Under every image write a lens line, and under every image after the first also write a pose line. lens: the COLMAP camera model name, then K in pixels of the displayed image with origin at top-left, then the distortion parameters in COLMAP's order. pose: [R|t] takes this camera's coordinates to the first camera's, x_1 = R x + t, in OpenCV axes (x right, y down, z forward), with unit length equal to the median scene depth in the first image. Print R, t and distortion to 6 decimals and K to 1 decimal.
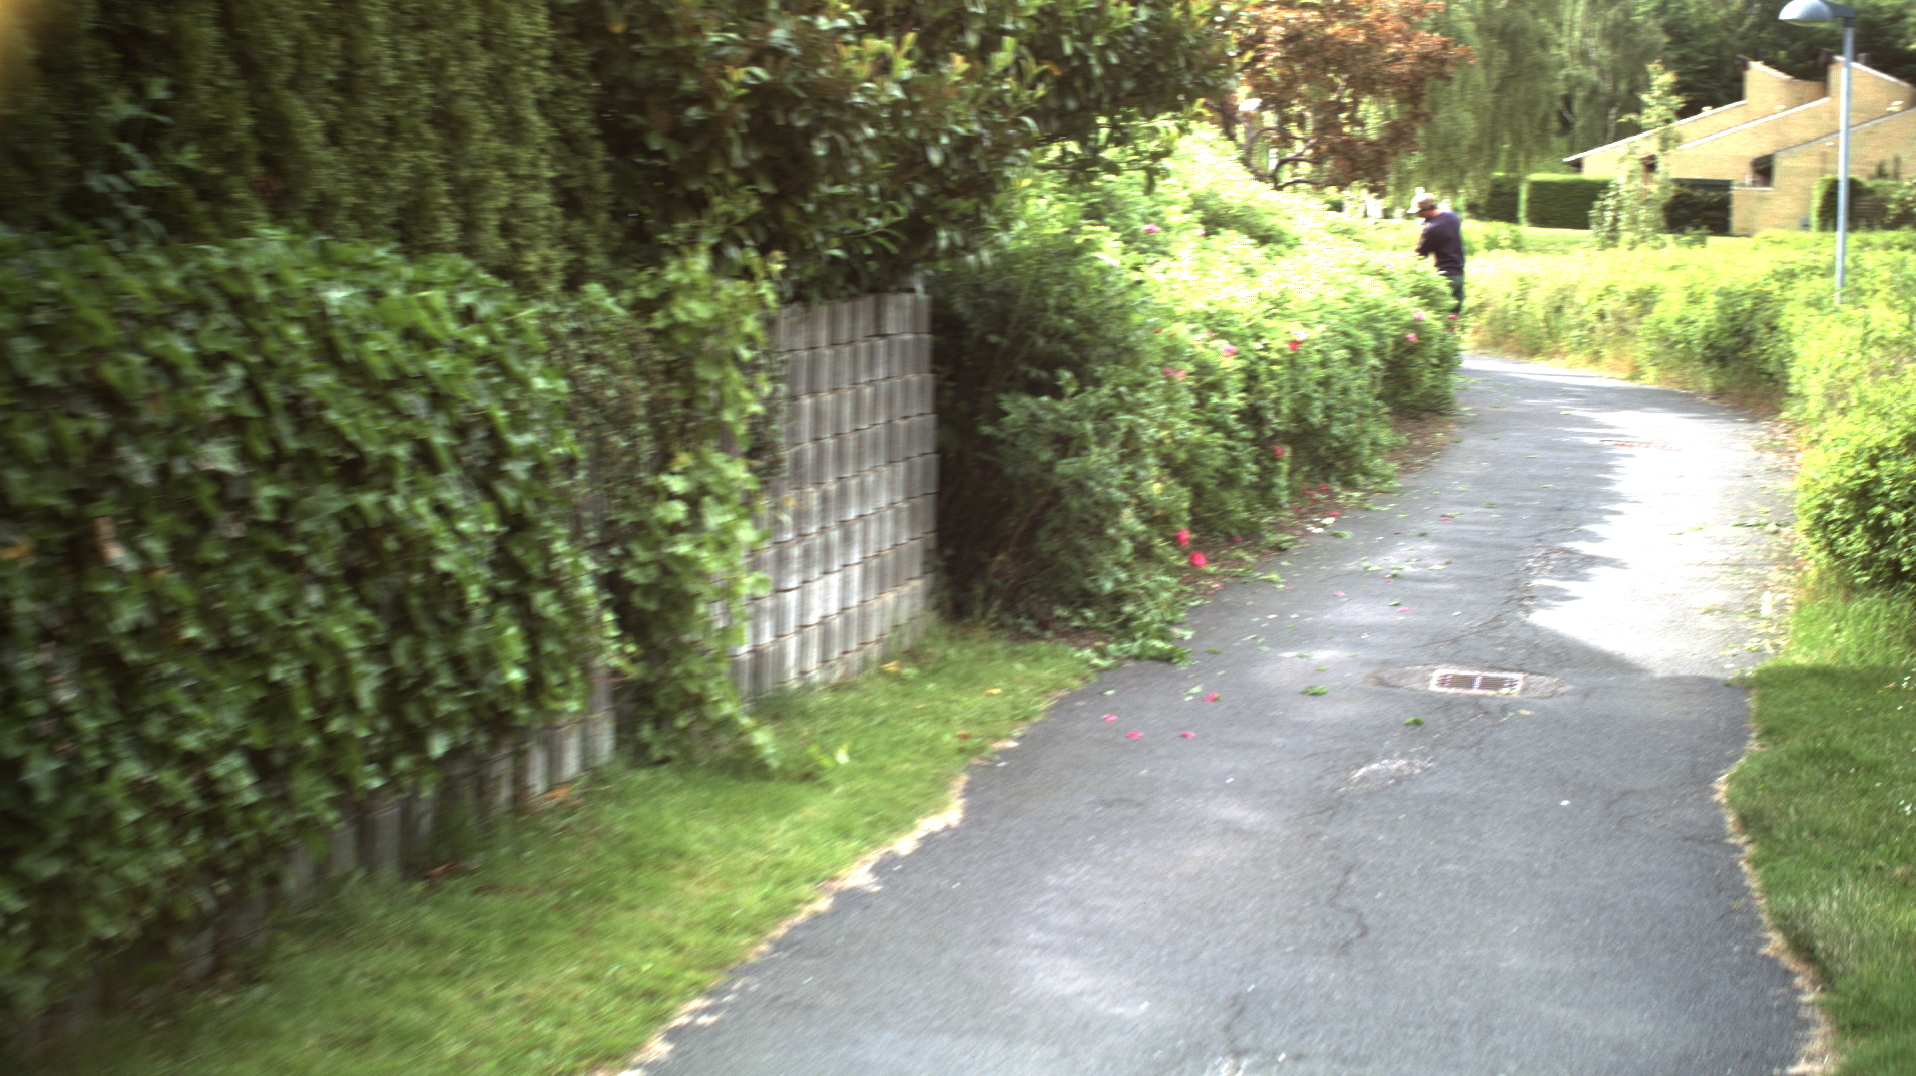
lens RADIAL K [[3396.1, 0, 962.0], [0, 3396.1, 535.3], [0, 0, 1]] dist [-0.311570, 0.449181]
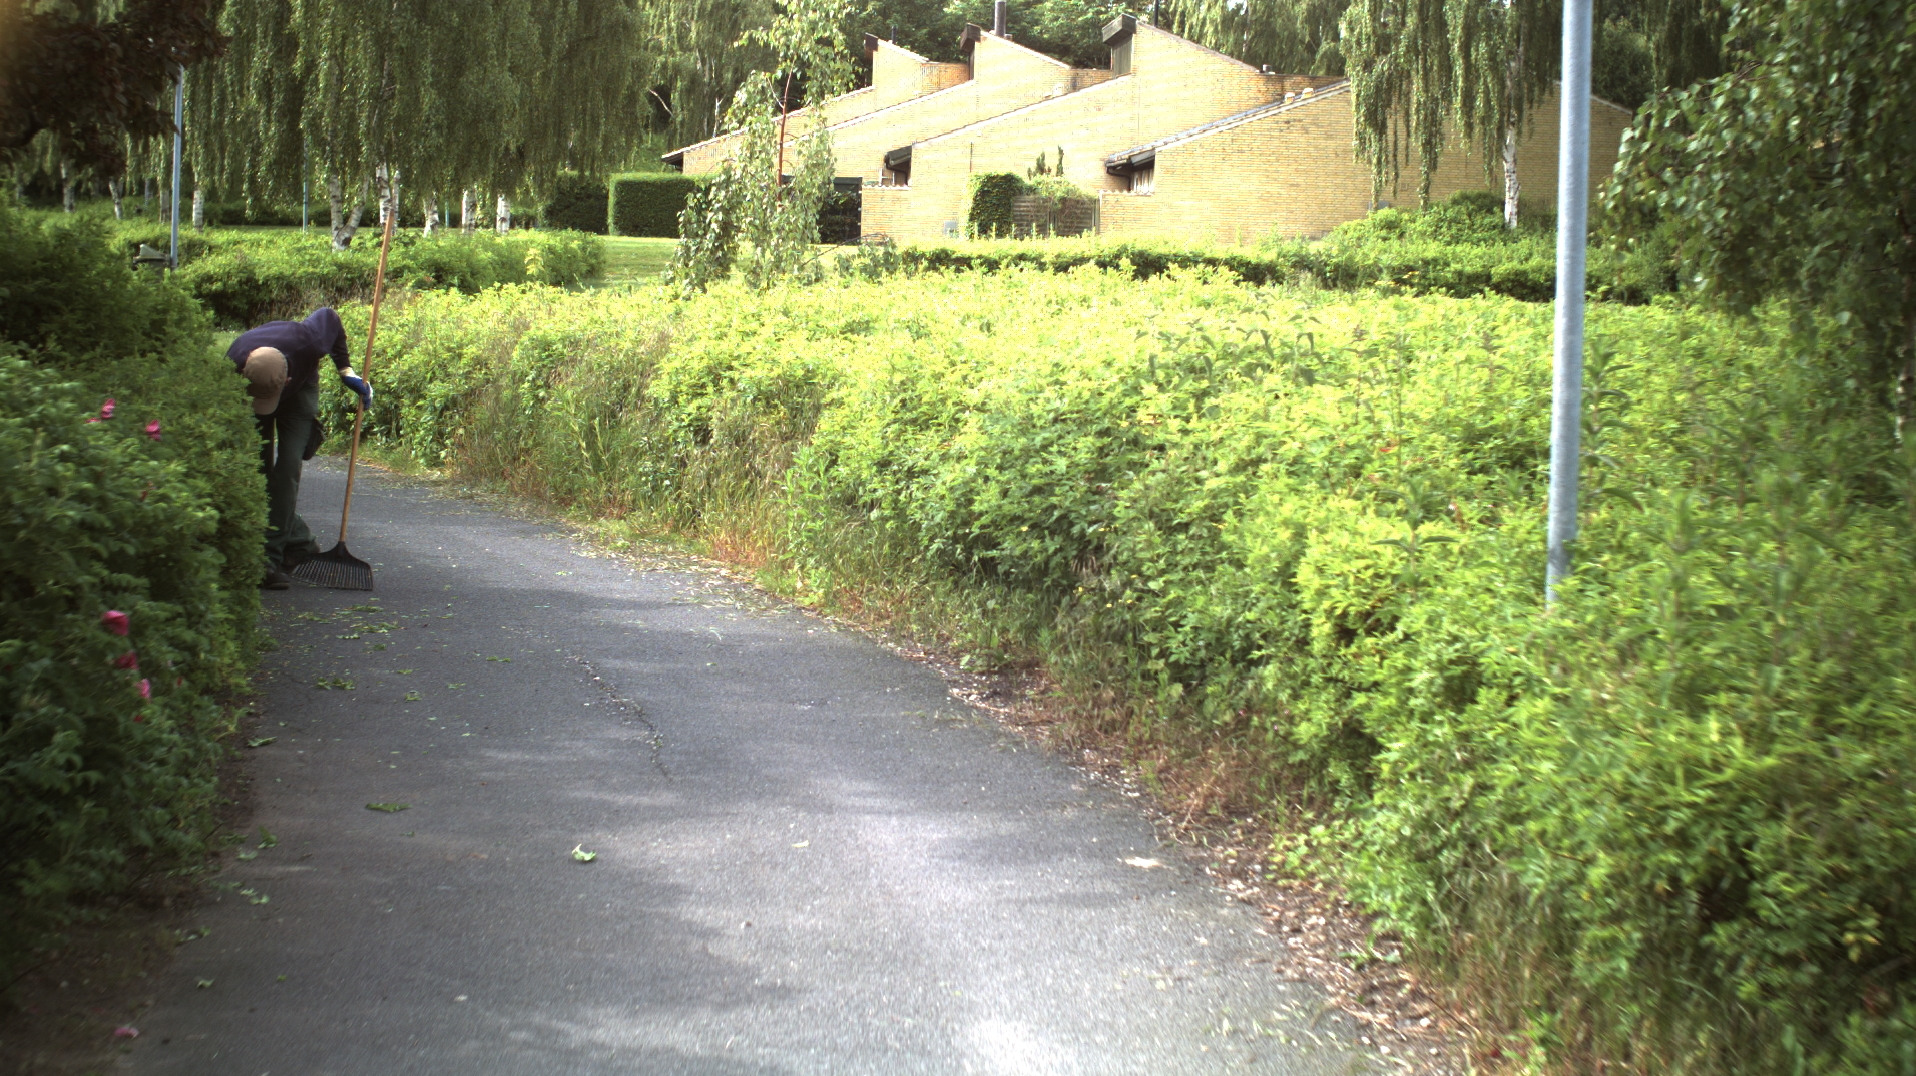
lens RADIAL K [[3396.1, 0, 962.0], [0, 3396.1, 535.3], [0, 0, 1]] dist [-0.311570, 0.449181]
pose [[0.965617, -0.019742, 0.259218, 0.278794], [0.020400, 0.999792, 0.000153, -0.136838], [-0.259167, 0.005140, 0.965819, 1.445078]]
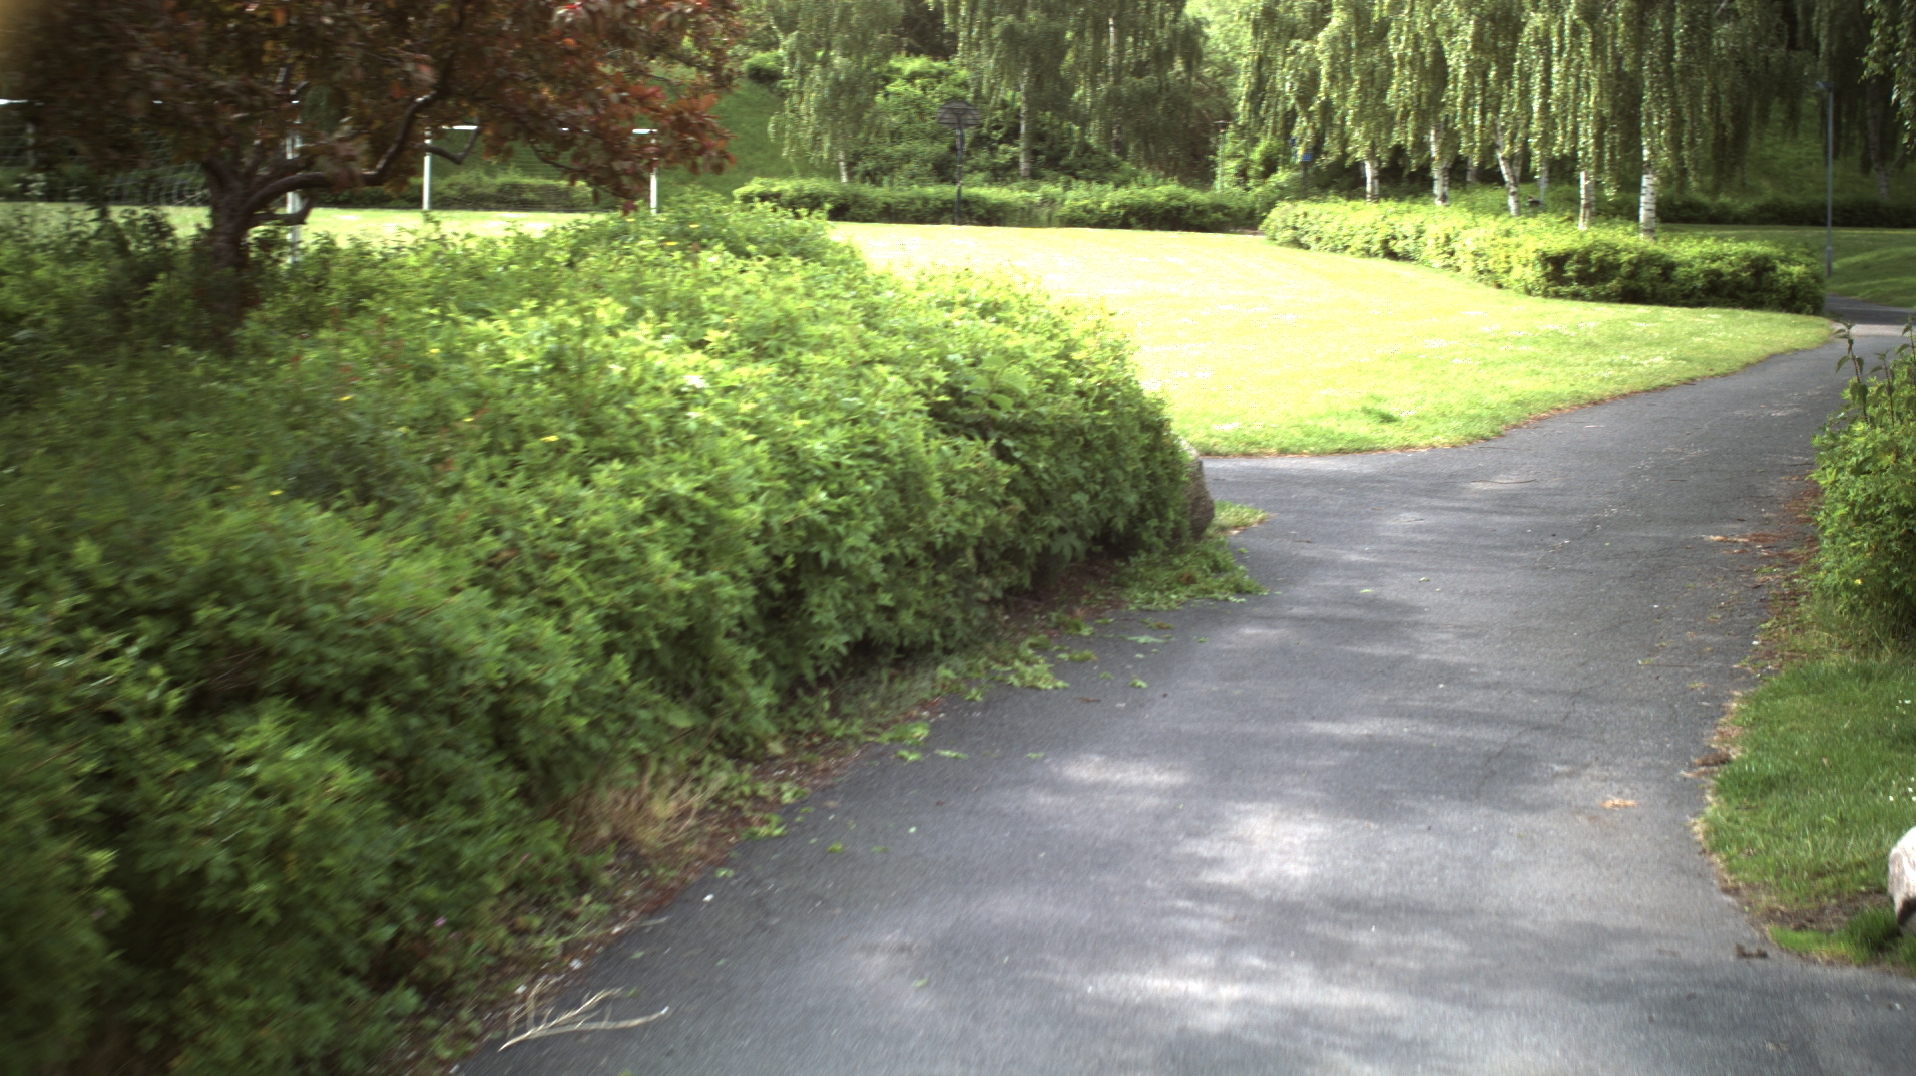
lens RADIAL K [[3396.1, 0, 962.0], [0, 3396.1, 535.3], [0, 0, 1]] dist [-0.311570, 0.449181]
pose [[0.990985, 0.003838, -0.133920, 0.253548], [-0.003897, 0.999992, -0.000176, -0.363072], [0.133918, 0.000697, 0.990992, 3.657563]]
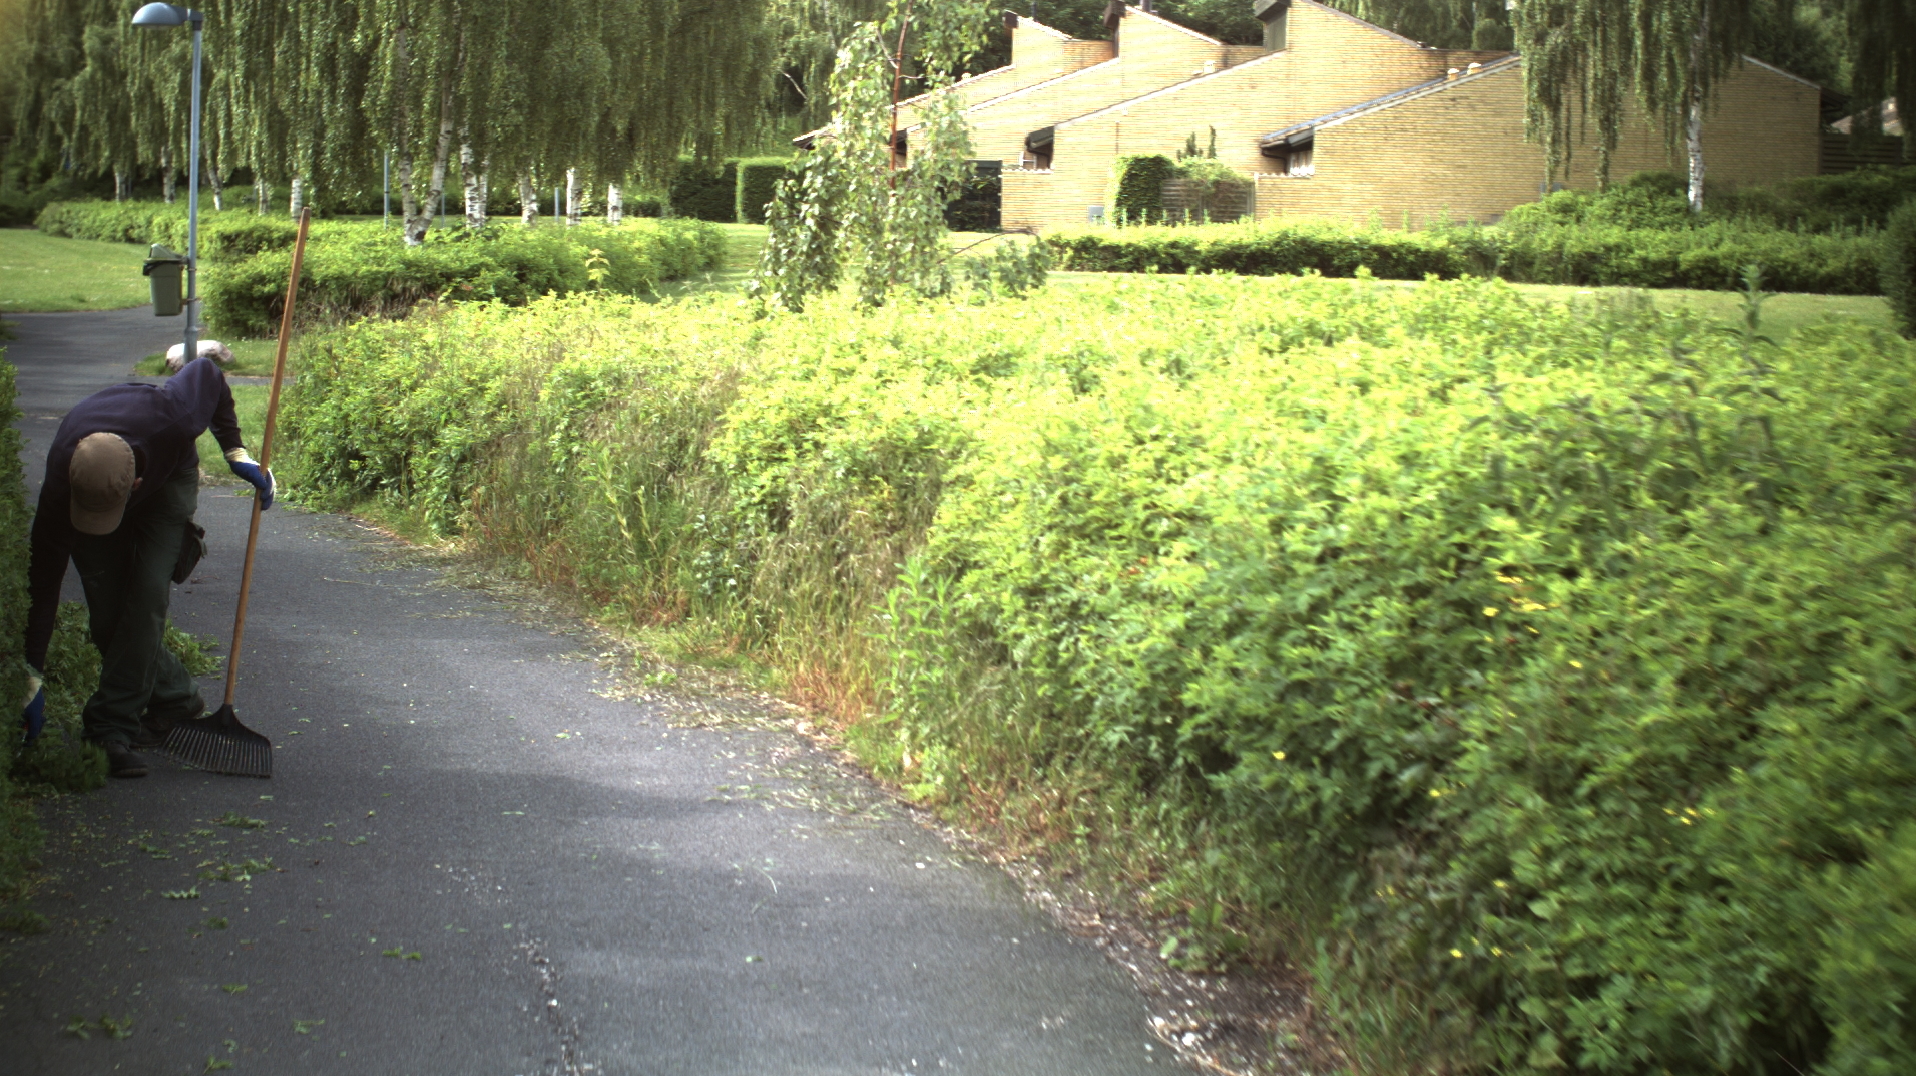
lens RADIAL K [[3396.1, 0, 962.0], [0, 3396.1, 535.3], [0, 0, 1]] dist [-0.311570, 0.449181]
pose [[0.975548, -0.024813, 0.218382, 0.366441], [0.024543, 0.999691, 0.003950, -0.174903], [-0.218413, 0.001506, 0.975855, 1.807754]]
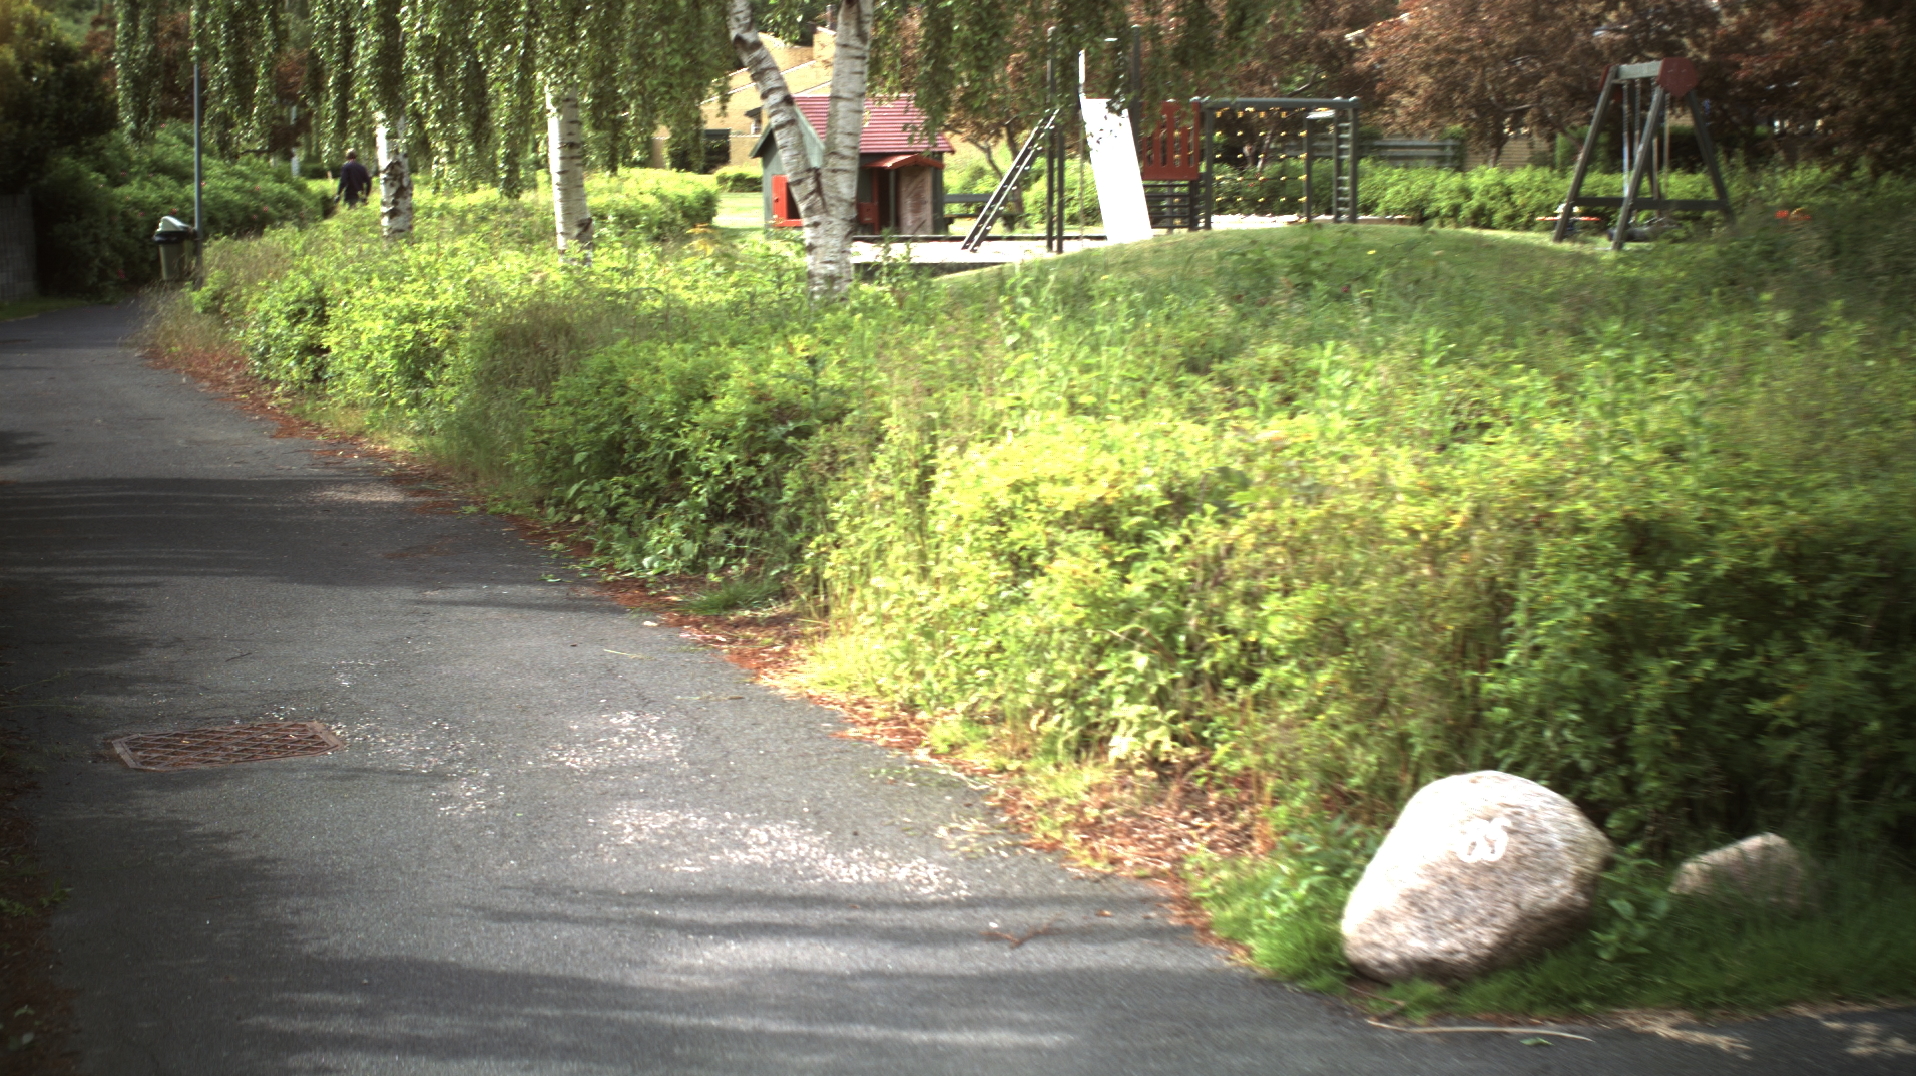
lens RADIAL K [[3396.1, 0, 962.0], [0, 3396.1, 535.3], [0, 0, 1]] dist [-0.311570, 0.449181]
pose [[0.971618, -0.055359, 0.229986, 0.106549], [0.052654, 0.998453, 0.017889, 0.239813], [-0.230620, -0.005271, 0.973030, -2.247049]]
